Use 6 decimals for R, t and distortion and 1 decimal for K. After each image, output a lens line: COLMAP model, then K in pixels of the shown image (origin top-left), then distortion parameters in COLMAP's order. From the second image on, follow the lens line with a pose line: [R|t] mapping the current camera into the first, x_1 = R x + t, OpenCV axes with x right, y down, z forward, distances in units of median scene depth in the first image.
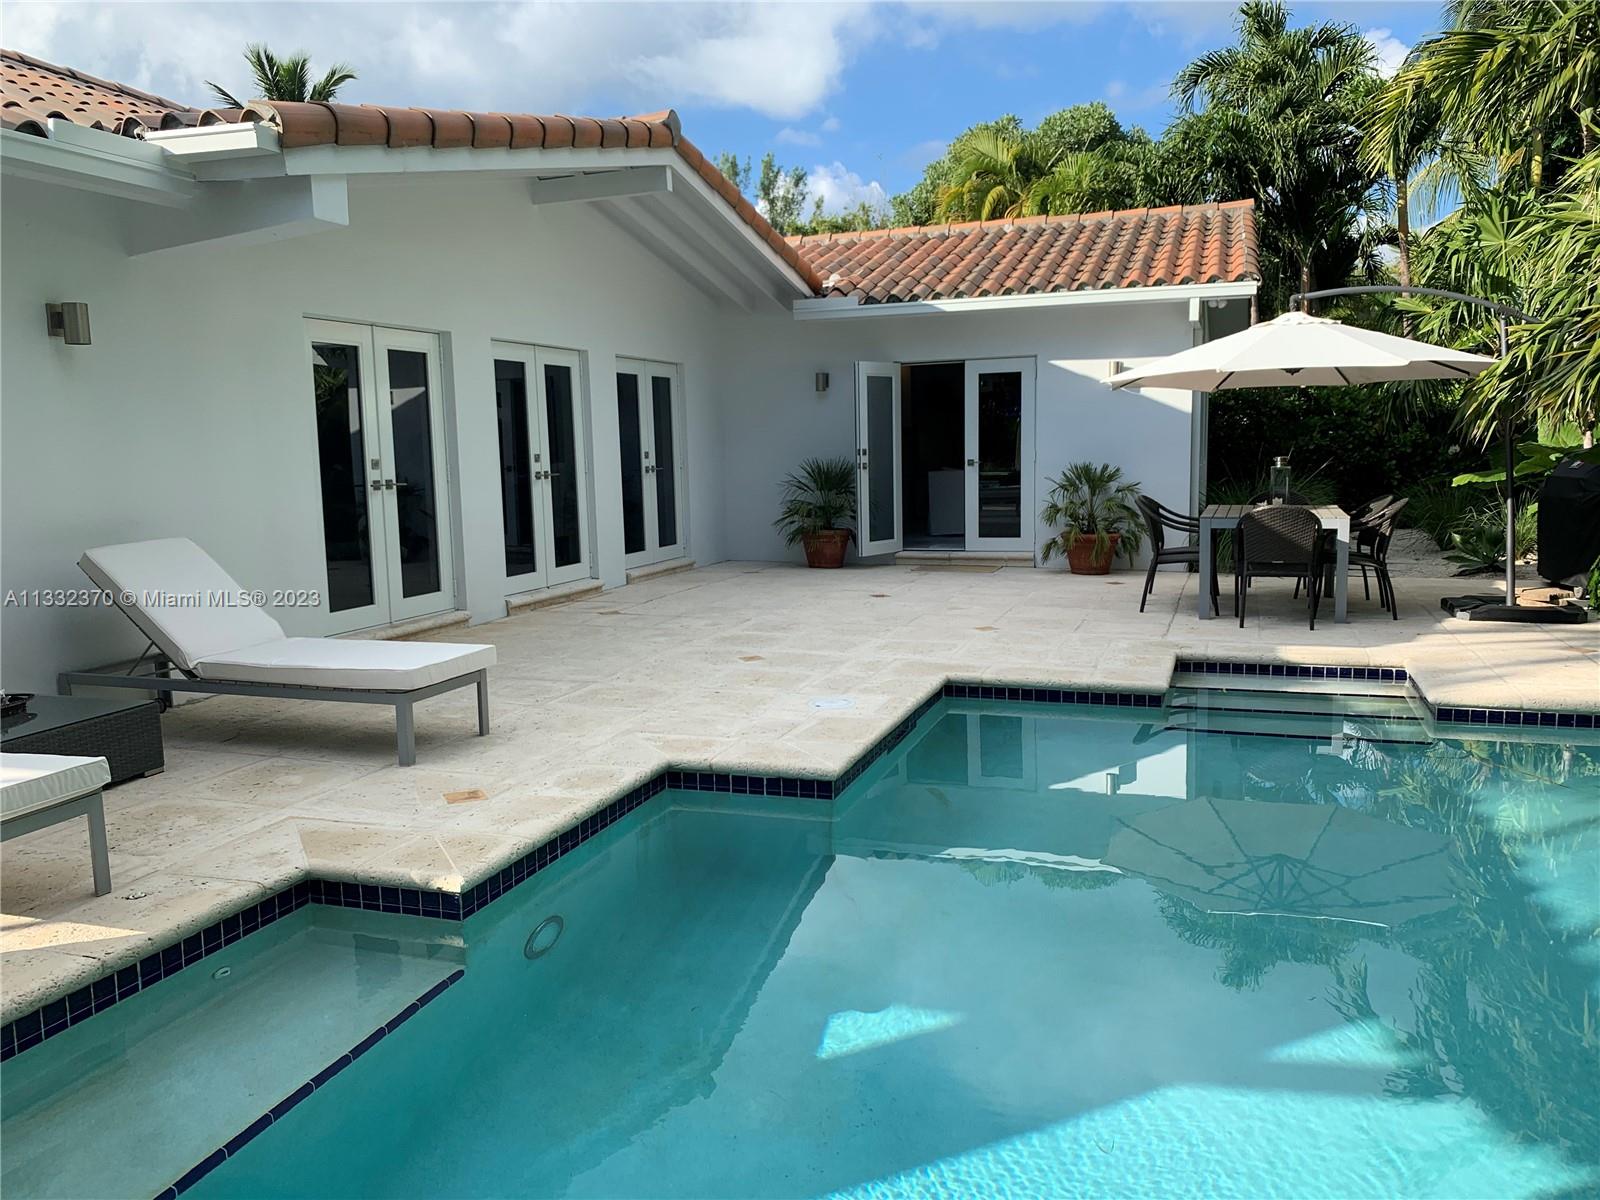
lens RADIAL K [[1231.1, 0, 800.0], [0, 1231.1, 571.7], [0, 0, 1]] dist [-0.002701, 0.000728]
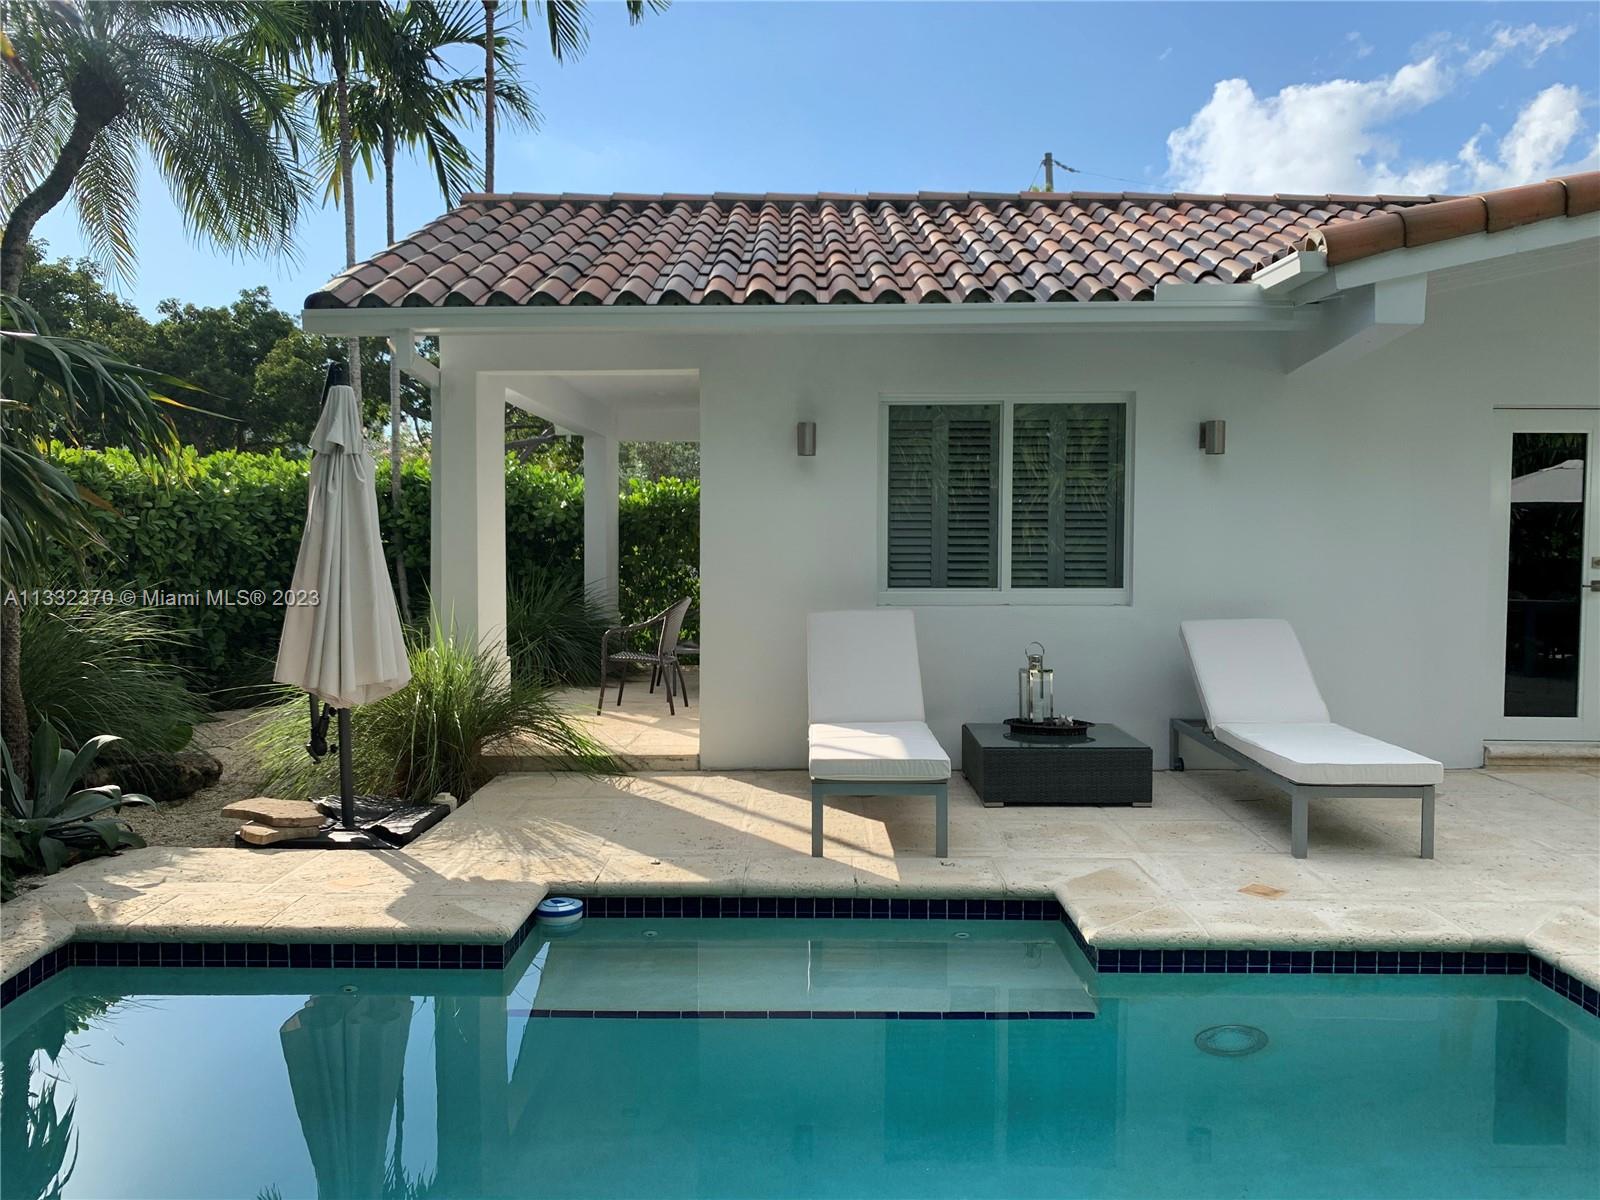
lens RADIAL K [[1221.6, 0, 800.9], [0, 1221.6, 605.5], [0, 0, 1]] dist [0.035020, -0.050008]
pose [[0.325858, 0.080216, -0.942009, 0.511555], [-0.108985, 0.992939, 0.046852, -0.056126], [0.939116, 0.087398, 0.332300, 0.259421]]
